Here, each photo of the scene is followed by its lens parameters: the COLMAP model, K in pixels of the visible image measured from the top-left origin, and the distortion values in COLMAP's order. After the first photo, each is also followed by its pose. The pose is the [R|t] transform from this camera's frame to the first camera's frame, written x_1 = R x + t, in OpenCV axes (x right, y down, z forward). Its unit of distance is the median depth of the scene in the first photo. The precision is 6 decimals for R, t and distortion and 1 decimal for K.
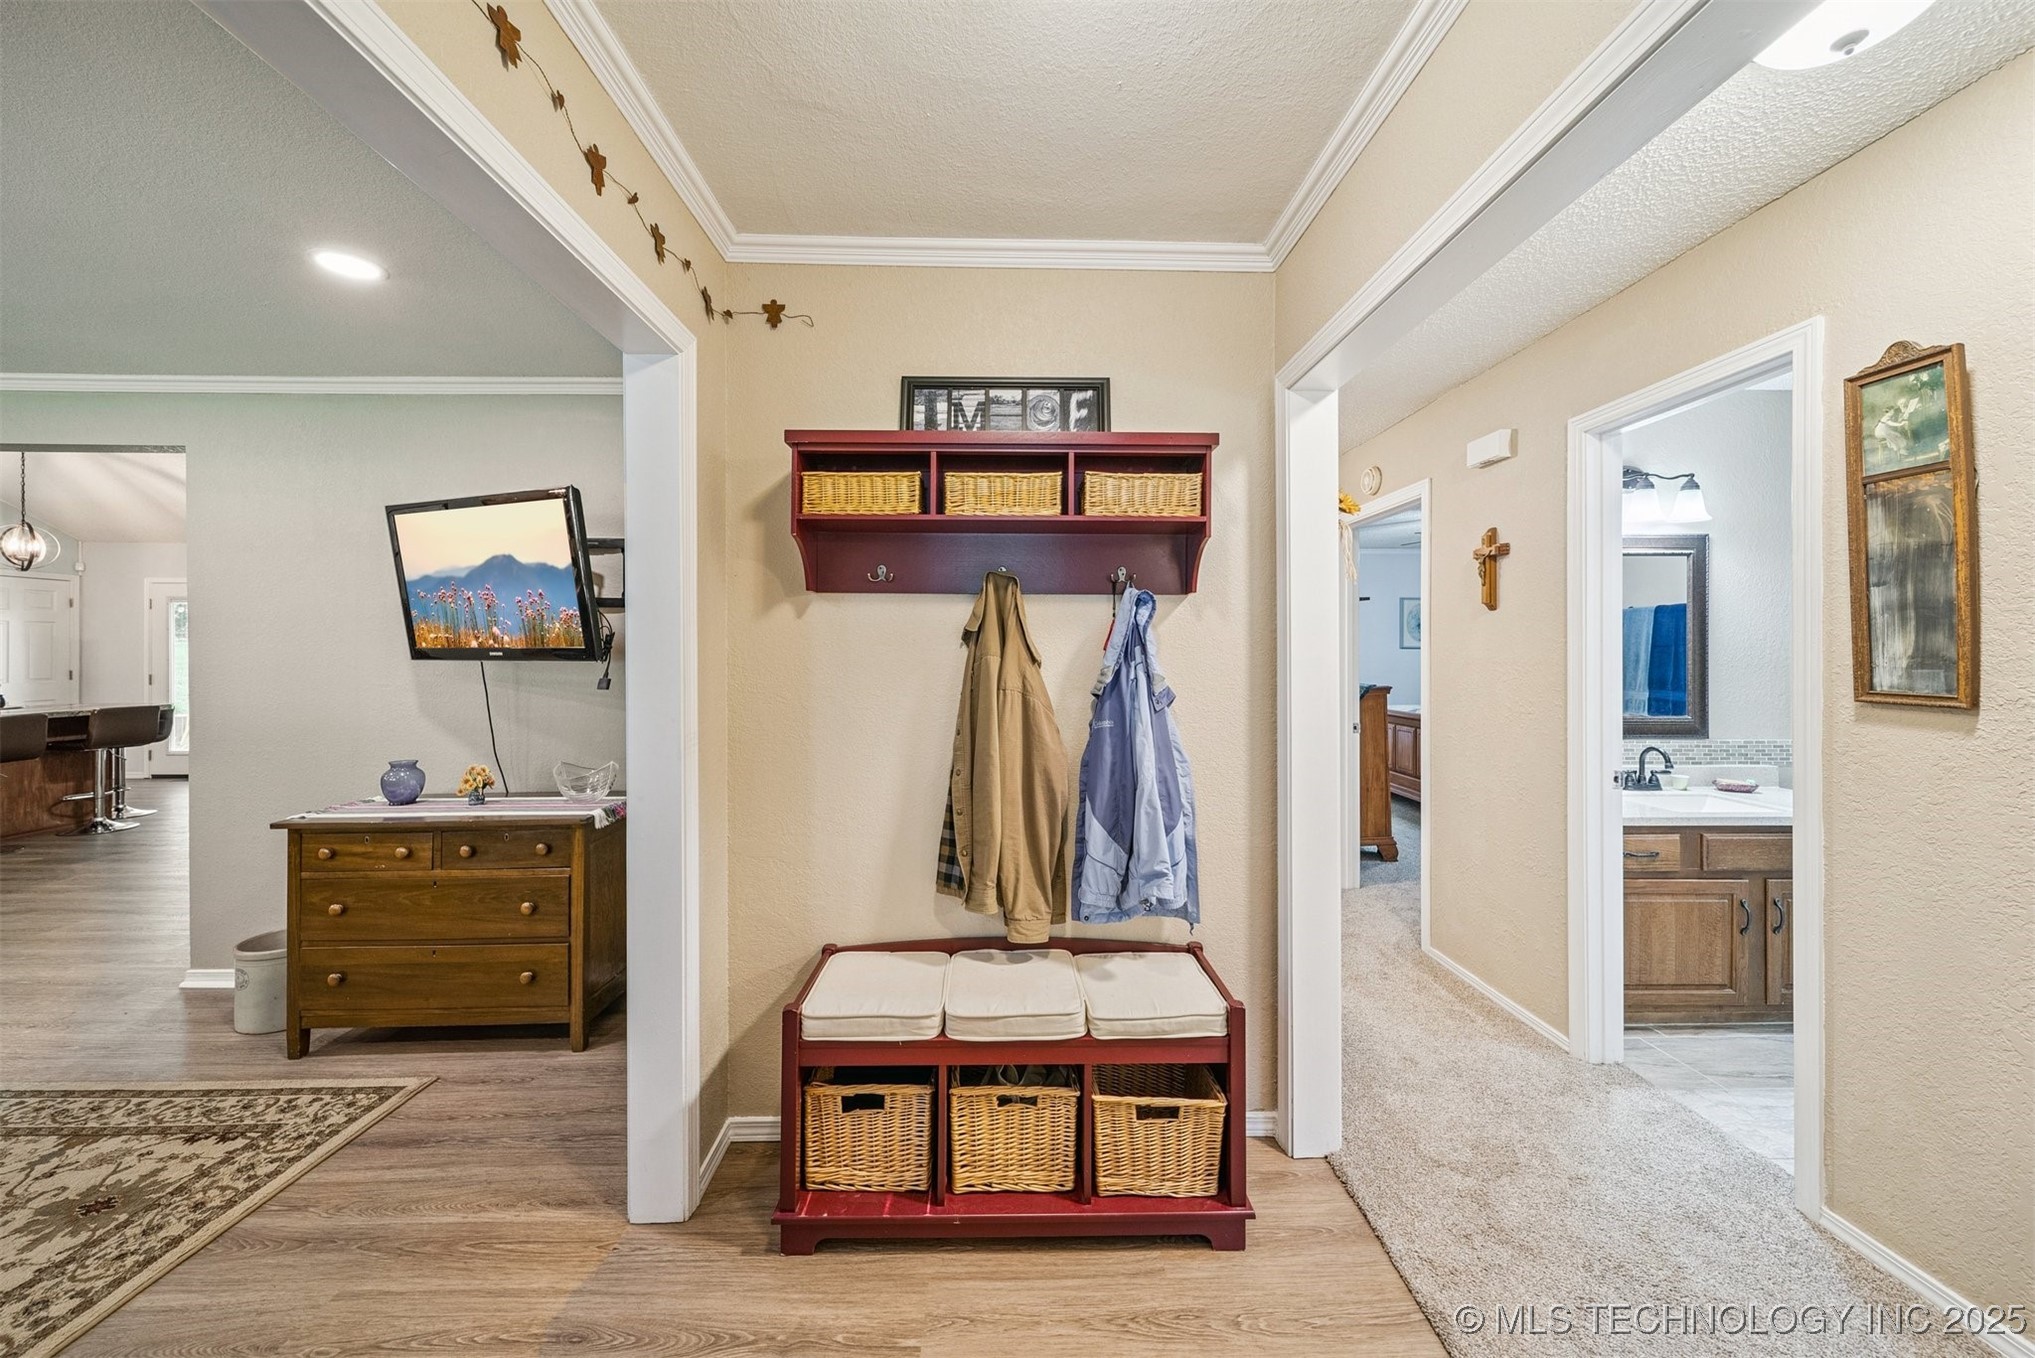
lens RADIAL K [[732.4, 0, 1010.8], [0, 732.4, 650.7], [0, 0, 1]] dist [-0.001231, -0.000069]
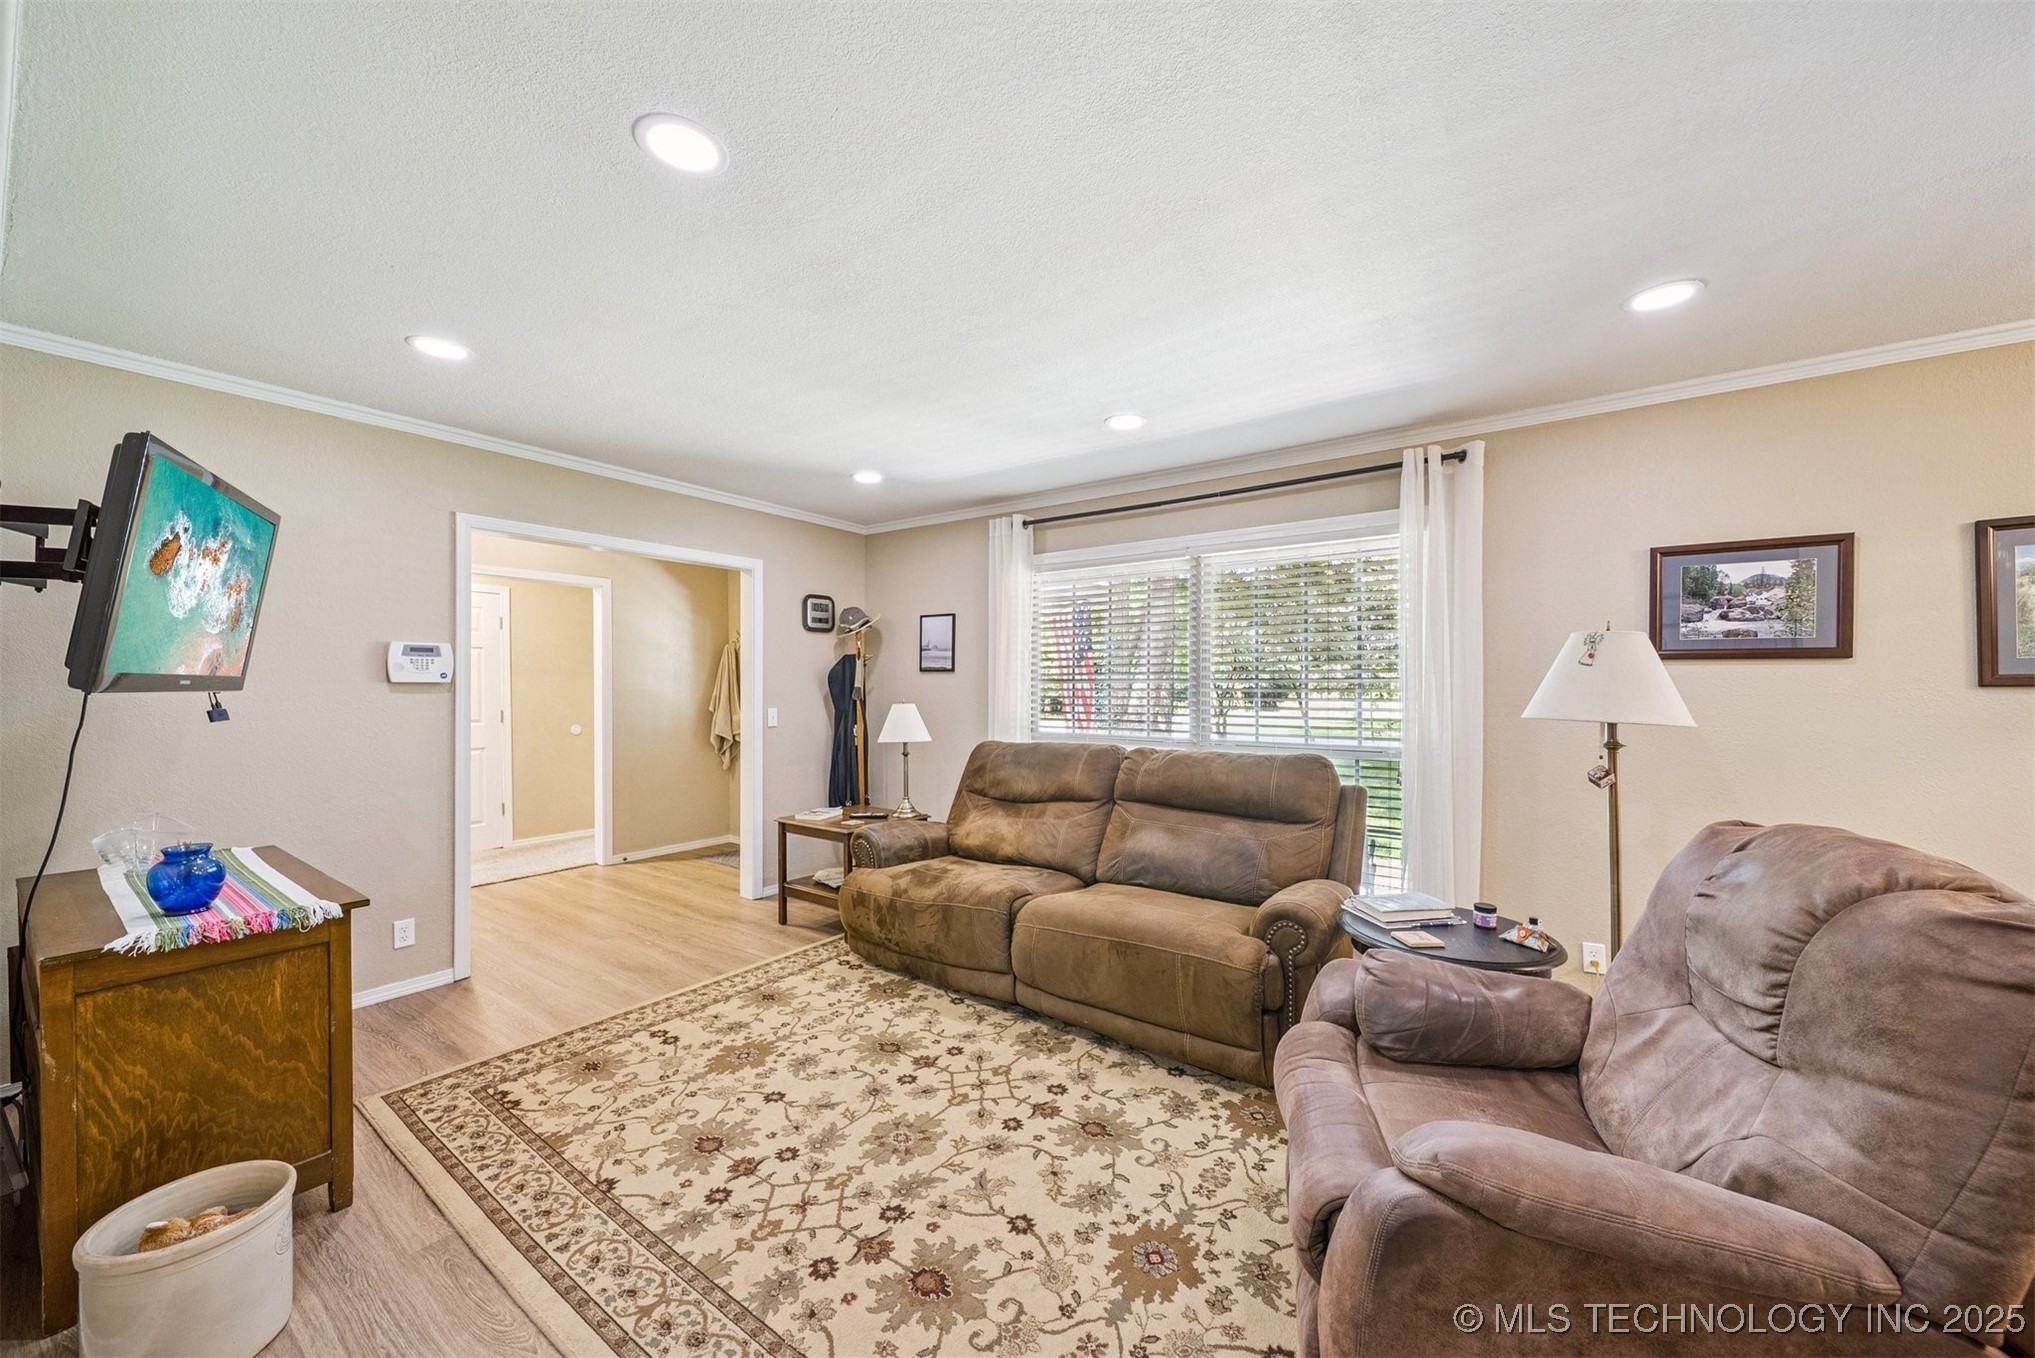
lens RADIAL K [[732.5, 0, 1020.8], [0, 732.5, 671.9], [0, 0, 1]] dist [0.006042, -0.000140]
pose [[-0.806022, 0.010441, 0.591793, -2.632566], [-0.003525, 0.999742, -0.022439, 0.005001], [-0.591875, -0.020172, -0.805777, 1.580084]]
